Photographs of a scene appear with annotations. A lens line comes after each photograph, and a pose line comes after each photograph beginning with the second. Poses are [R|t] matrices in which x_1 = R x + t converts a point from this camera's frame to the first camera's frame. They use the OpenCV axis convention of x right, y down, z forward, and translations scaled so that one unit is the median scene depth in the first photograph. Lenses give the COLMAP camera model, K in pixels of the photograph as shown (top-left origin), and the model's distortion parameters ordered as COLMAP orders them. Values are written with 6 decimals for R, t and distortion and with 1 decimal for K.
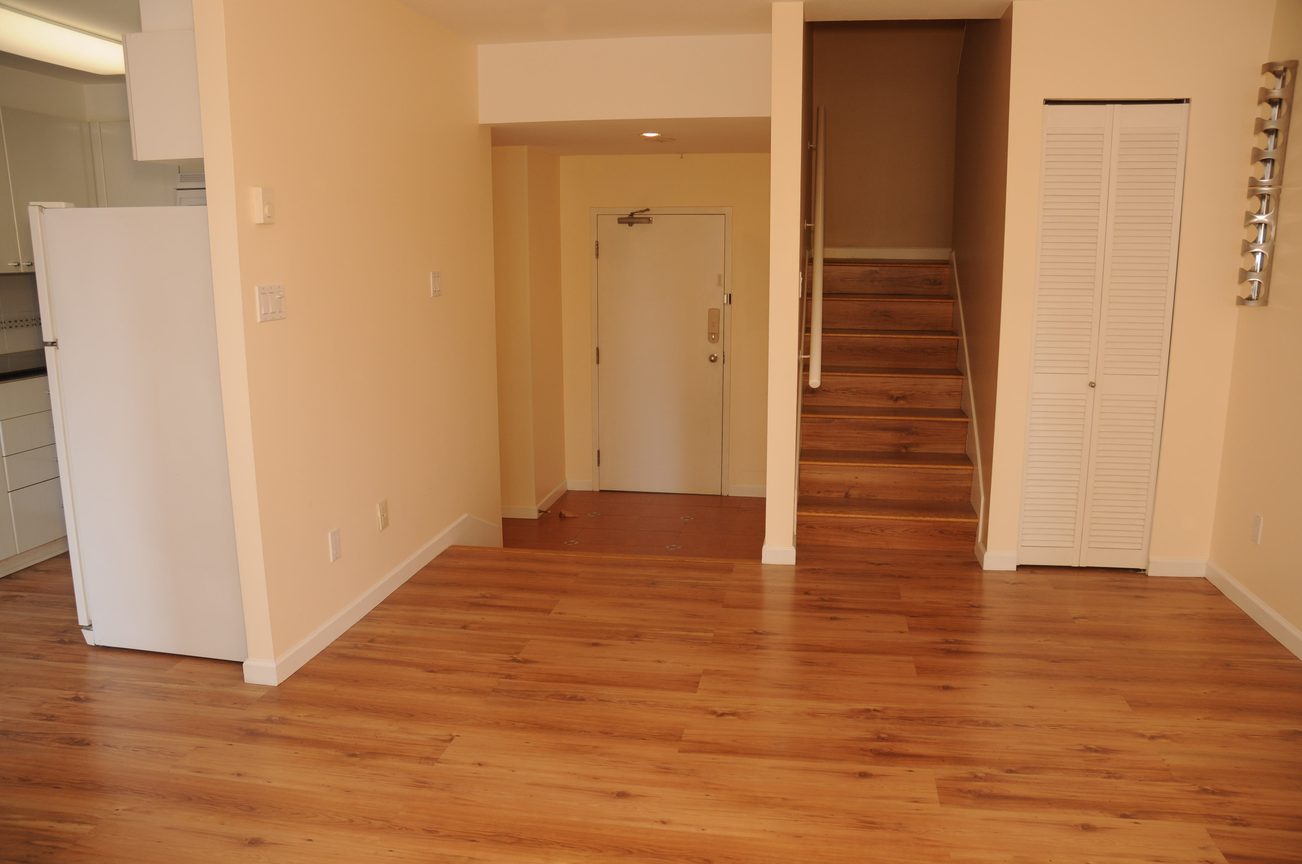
lens RADIAL K [[978.3, 0, 662.9], [0, 978.3, 436.3], [0, 0, 1]] dist [-0.138548, 0.053761]
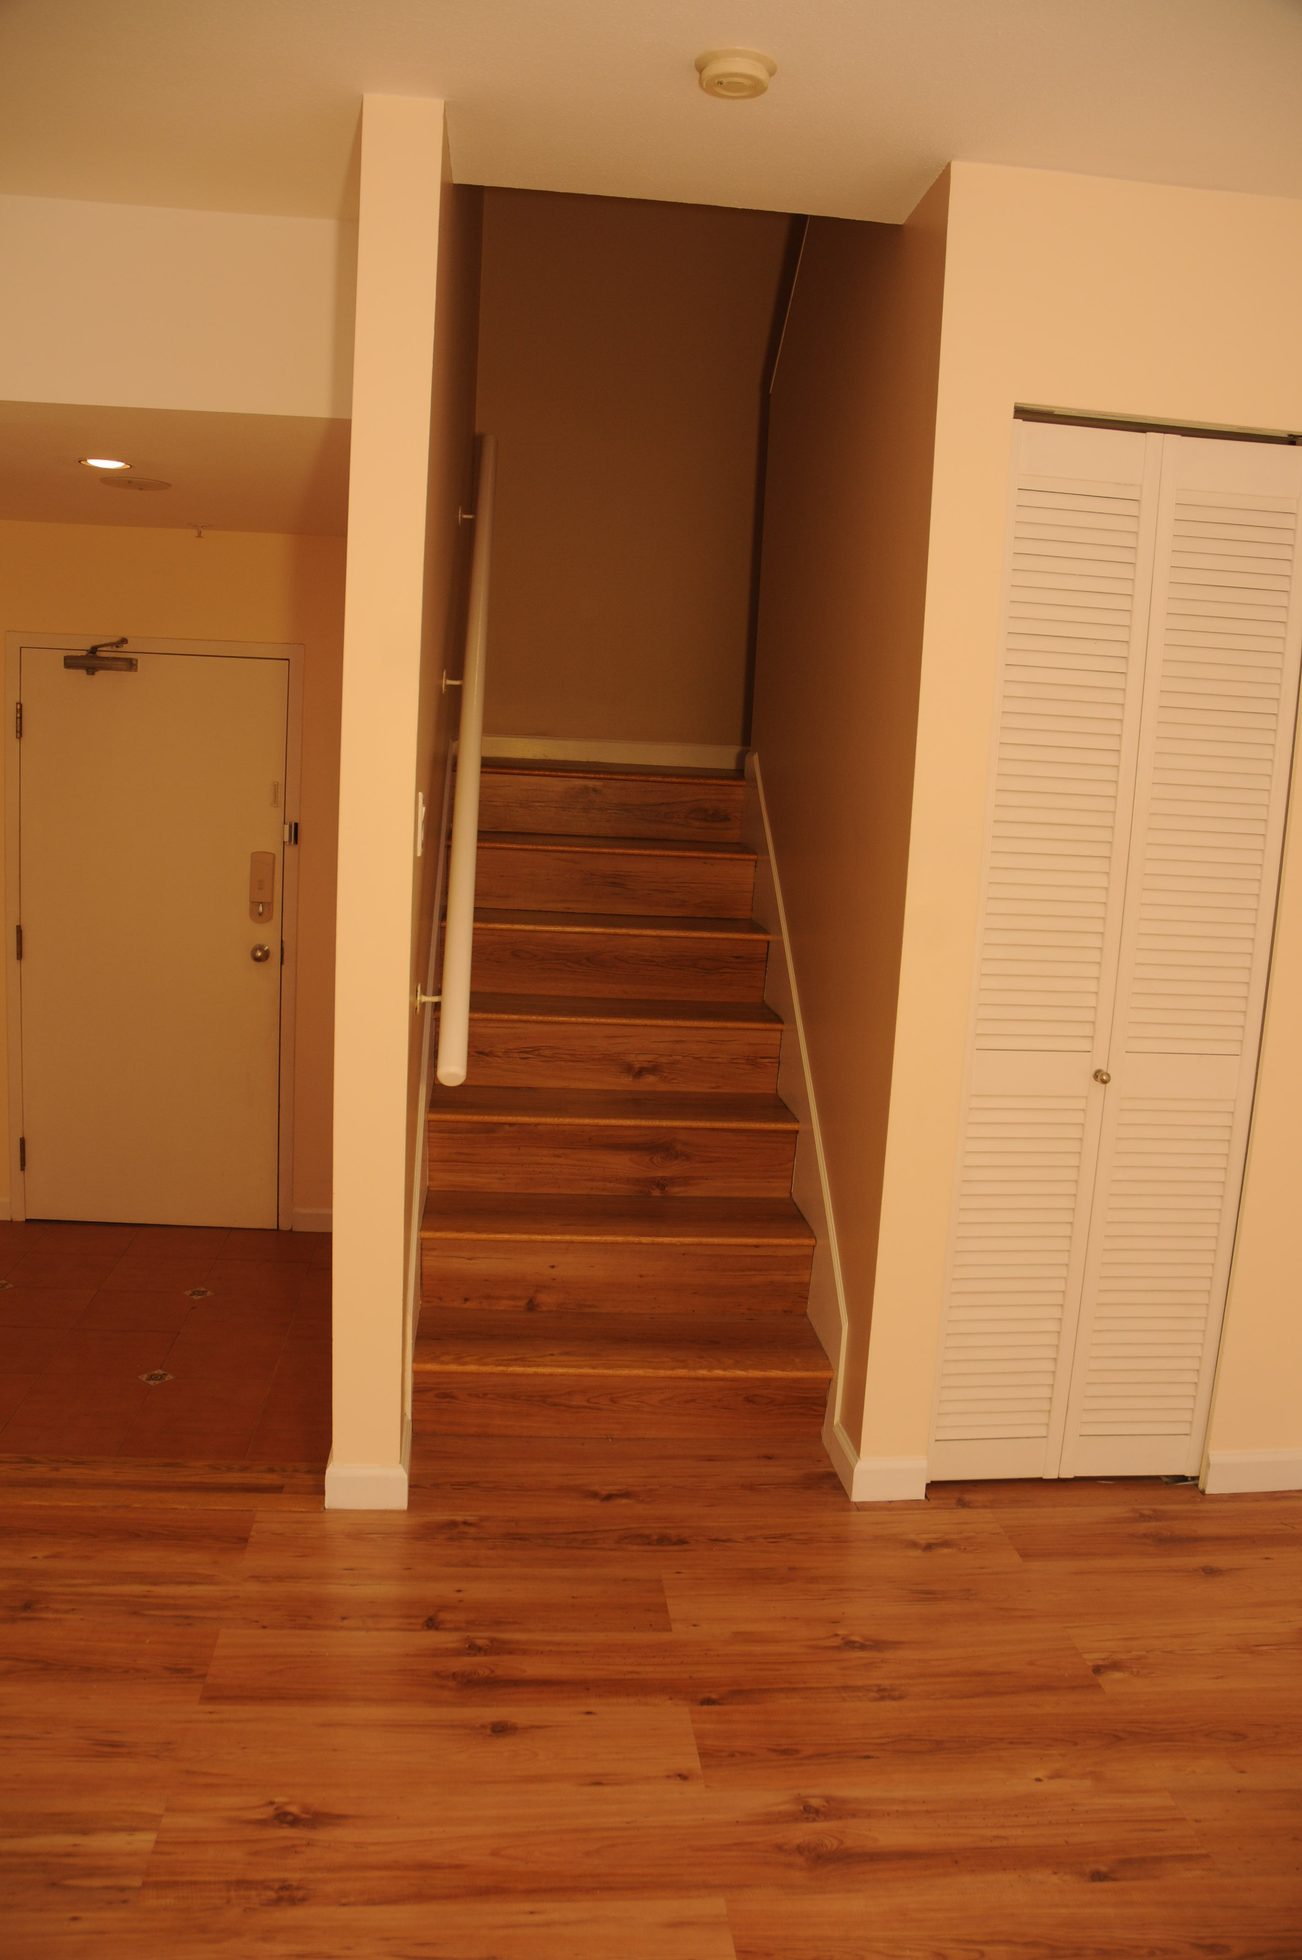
lens RADIAL K [[1472.7, 0, 663.5], [0, 1472.7, 983.0], [0, 0, 1]] dist [-0.138548, 0.053761]
pose [[0.961724, 0.009650, 0.273852, 0.069991], [-0.002516, 0.999649, -0.026391, -0.070748], [-0.274010, 0.024691, 0.961410, 0.375494]]
